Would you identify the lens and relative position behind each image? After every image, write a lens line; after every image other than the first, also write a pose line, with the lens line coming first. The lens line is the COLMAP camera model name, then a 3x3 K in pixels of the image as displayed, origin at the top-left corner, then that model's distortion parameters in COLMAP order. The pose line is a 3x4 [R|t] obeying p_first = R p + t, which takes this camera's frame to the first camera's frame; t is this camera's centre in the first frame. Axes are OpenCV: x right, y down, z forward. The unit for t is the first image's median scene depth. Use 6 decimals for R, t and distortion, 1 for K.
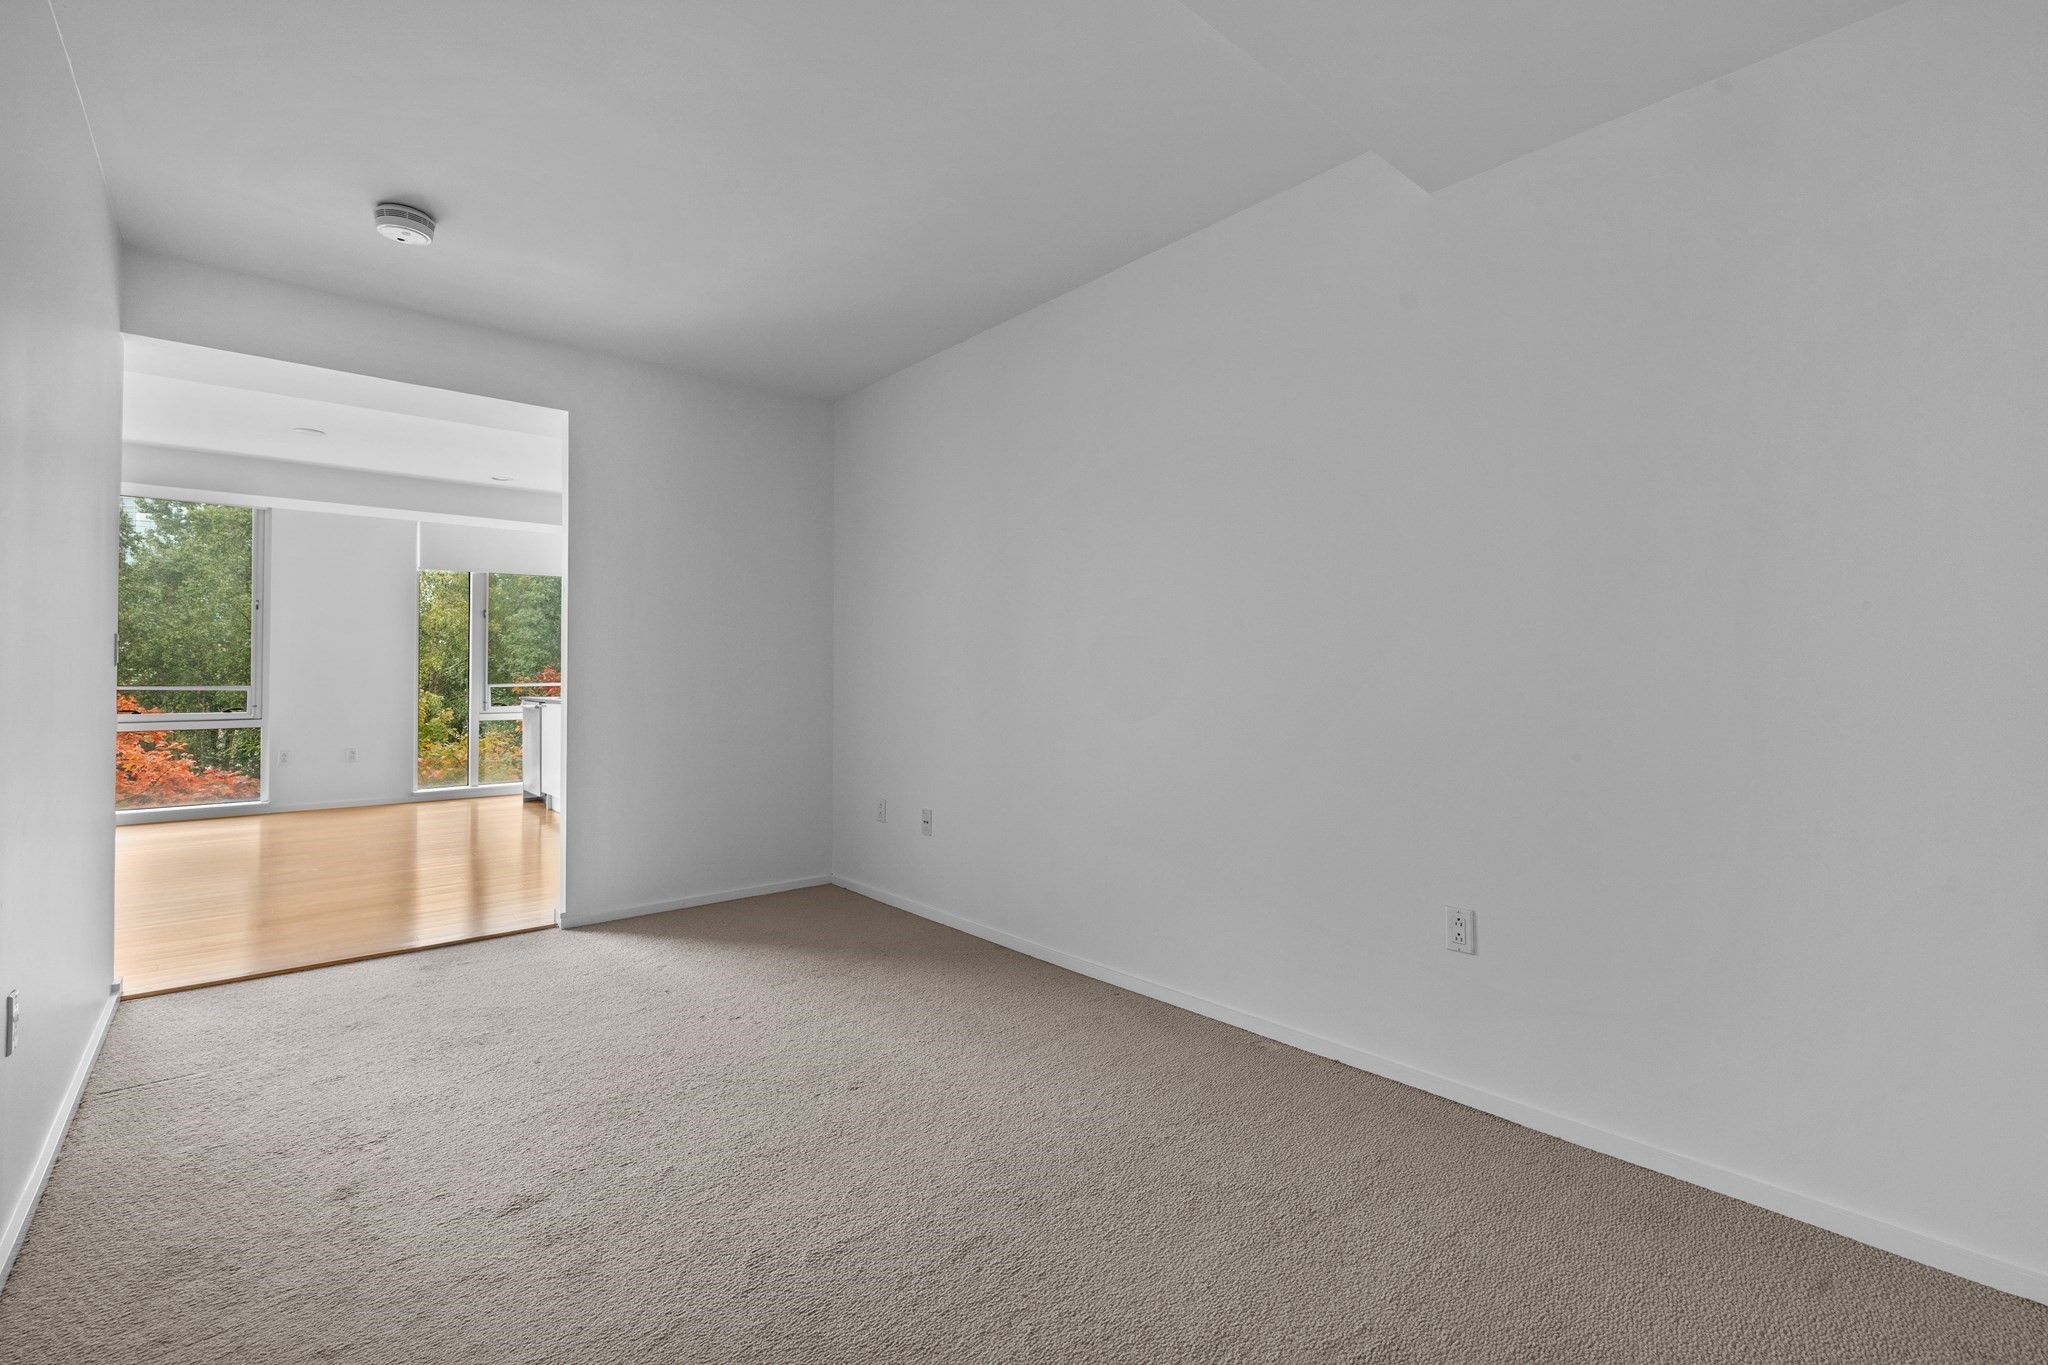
lens RADIAL K [[870.6, 0, 1028.6], [0, 870.6, 666.8], [0, 0, 1]] dist [0.000622, -0.000099]
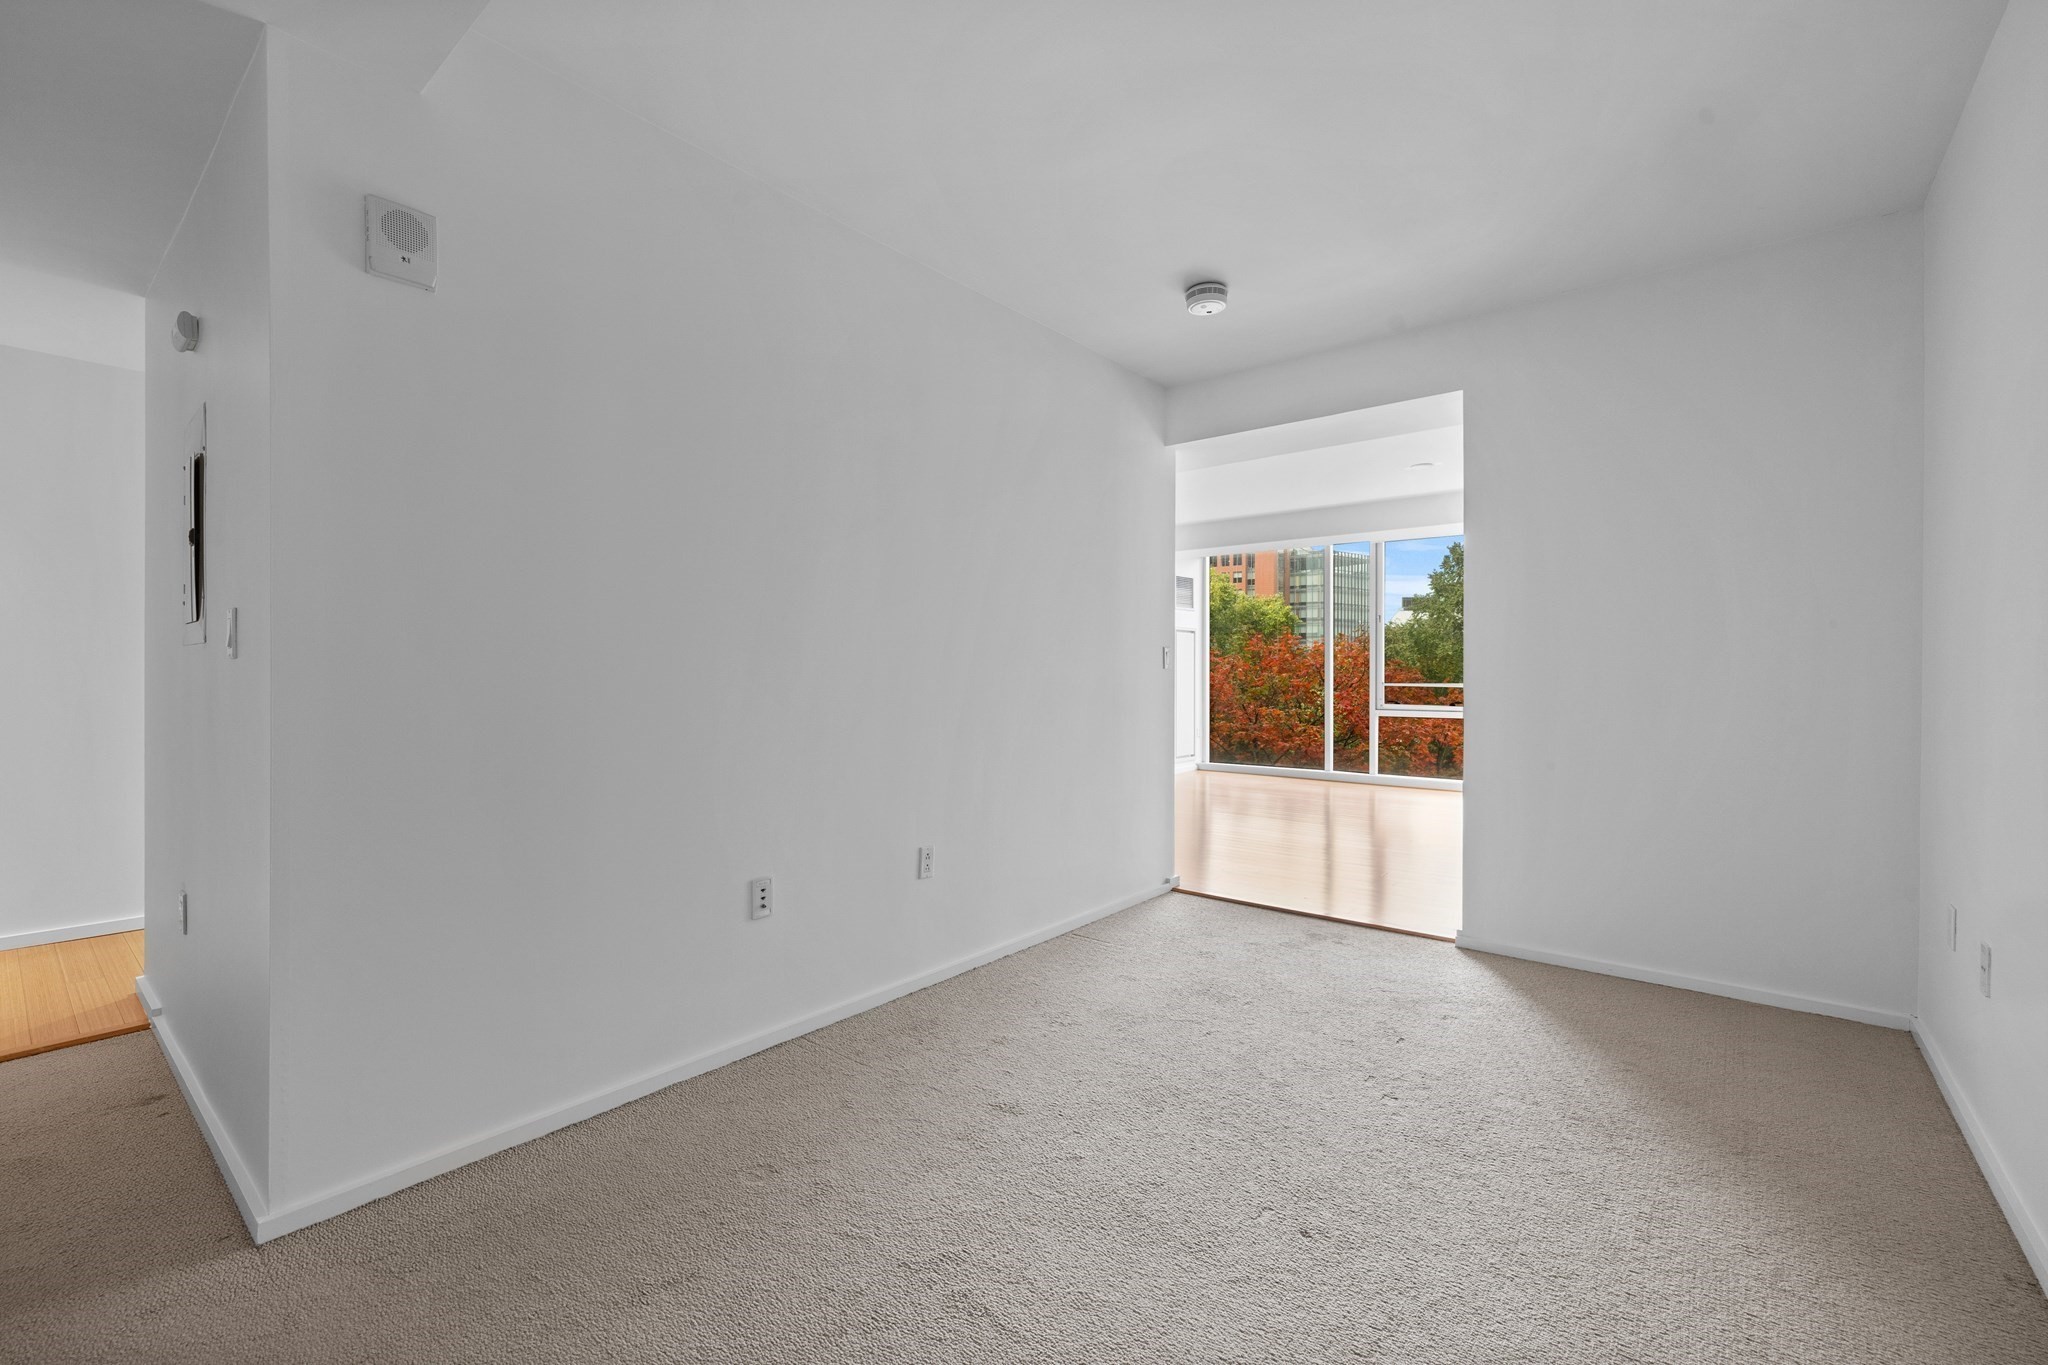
lens RADIAL K [[846.7, 0, 1024.0], [0, 846.7, 682.5], [0, 0, 1]] dist [-0.004278, 0.000734]
pose [[0.179197, 0.010350, -0.983759, 0.387301], [0.008000, 0.999896, 0.011978, 0.002792], [0.983781, -0.010017, 0.179096, 0.536483]]
